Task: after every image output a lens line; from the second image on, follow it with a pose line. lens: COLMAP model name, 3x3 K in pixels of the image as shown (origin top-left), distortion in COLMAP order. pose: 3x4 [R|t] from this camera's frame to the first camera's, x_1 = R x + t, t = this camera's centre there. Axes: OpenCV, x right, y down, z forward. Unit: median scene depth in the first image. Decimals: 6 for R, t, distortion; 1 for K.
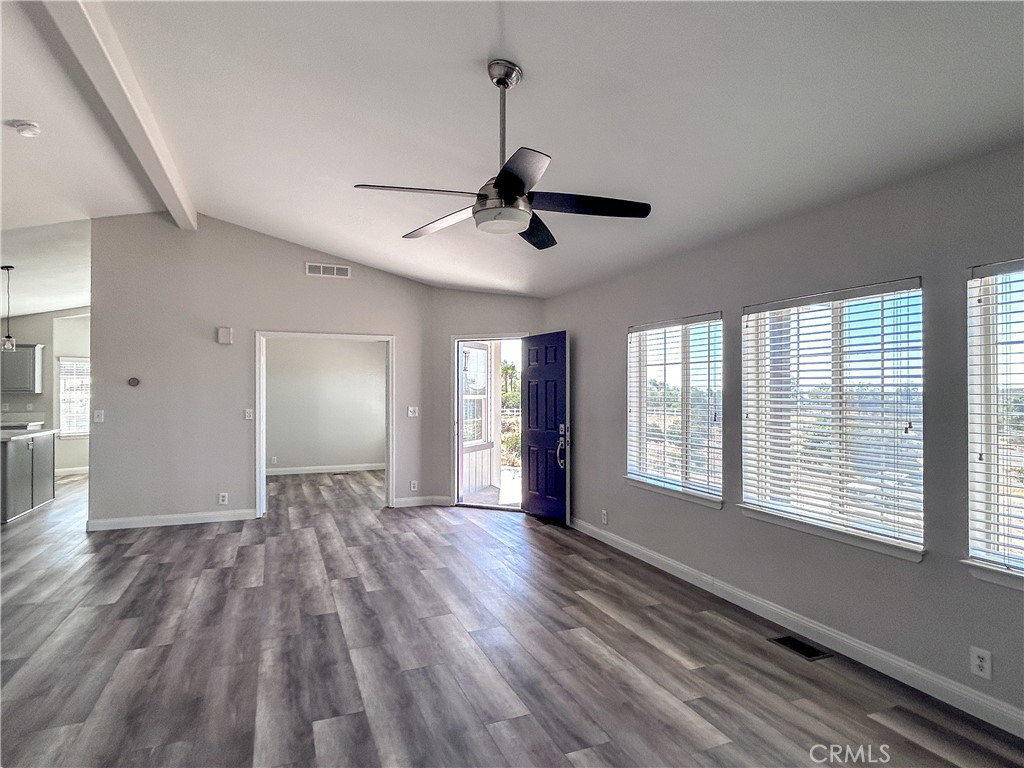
lens RADIAL K [[572.6, 0, 515.9], [0, 572.6, 388.3], [0, 0, 1]] dist [-0.005266, 0.005665]
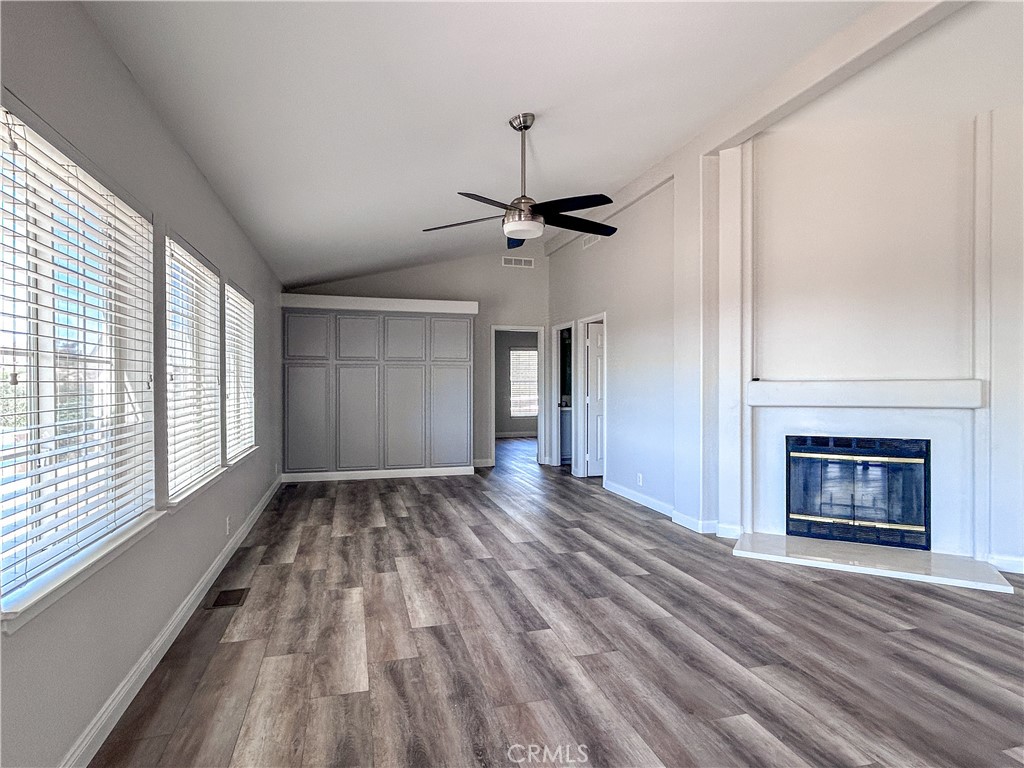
lens RADIAL K [[572.6, 0, 513.7], [0, 572.6, 384.7], [0, 0, 1]] dist [-0.005266, 0.005665]
pose [[-0.992625, -0.002490, 0.121204, -0.130439], [-0.002050, 0.999991, 0.003753, 0.058616], [-0.121212, 0.003476, -0.992621, 1.850682]]
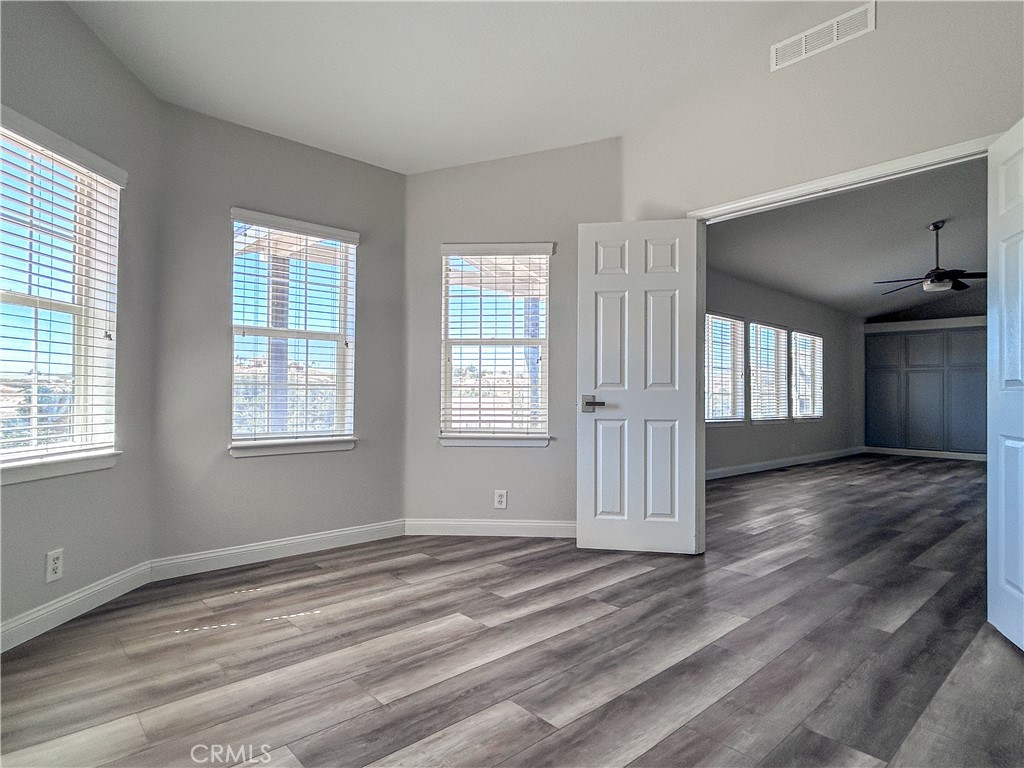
lens RADIAL K [[572.6, 0, 515.2], [0, 572.6, 386.8], [0, 0, 1]] dist [-0.005266, 0.005665]
pose [[-0.343284, 0.007152, 0.939205, -1.298568], [-0.017216, 0.999755, -0.013906, 0.149057], [-0.939074, -0.020943, -0.343076, 2.716439]]
